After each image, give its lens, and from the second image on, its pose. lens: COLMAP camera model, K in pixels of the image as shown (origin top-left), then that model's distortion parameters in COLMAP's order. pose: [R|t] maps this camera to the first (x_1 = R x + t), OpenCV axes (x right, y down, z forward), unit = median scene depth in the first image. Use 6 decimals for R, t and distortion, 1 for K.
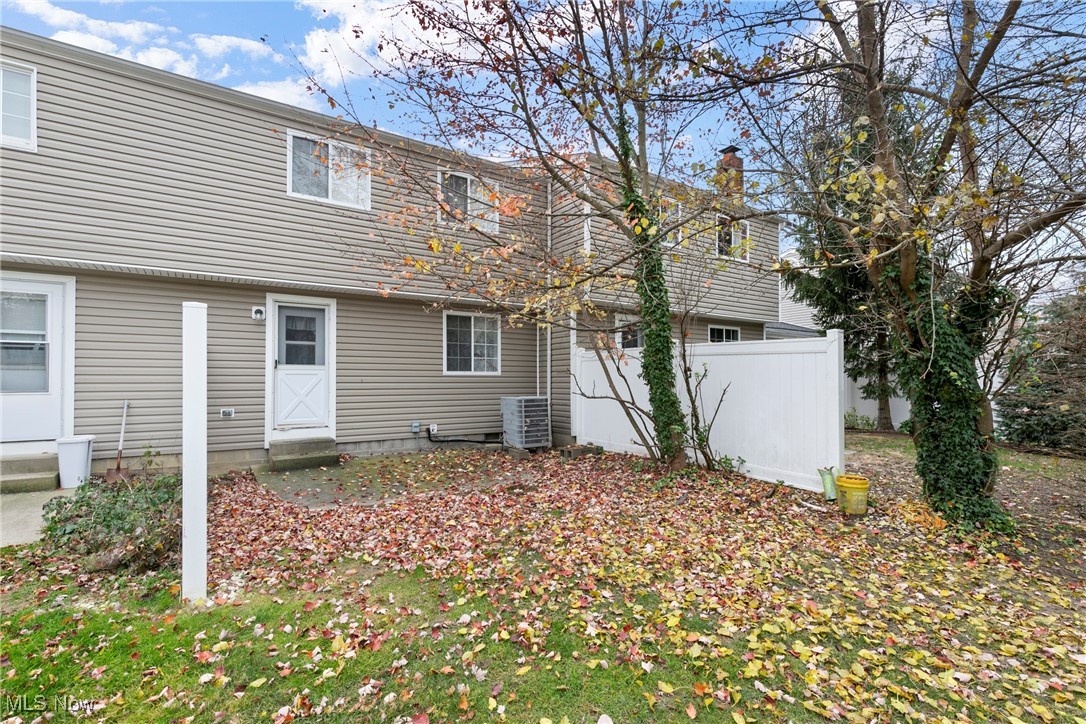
lens RADIAL K [[504.3, 0, 541.5], [0, 504.3, 364.8], [0, 0, 1]] dist [0.010224, -0.003338]
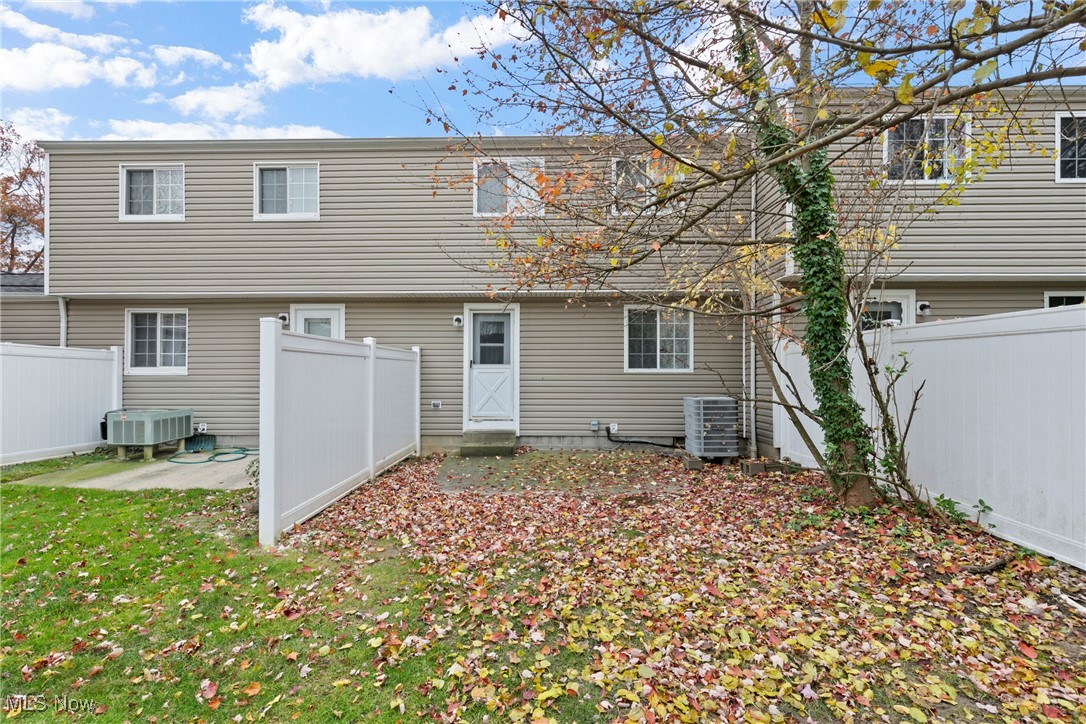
lens RADIAL K [[504.3, 0, 539.8], [0, 504.3, 367.1], [0, 0, 1]] dist [0.010224, -0.003338]
pose [[0.812742, -0.012059, -0.582499, 0.298103], [0.016129, 0.999868, 0.001804, 0.006834], [0.582401, -0.010861, 0.812829, 0.163753]]
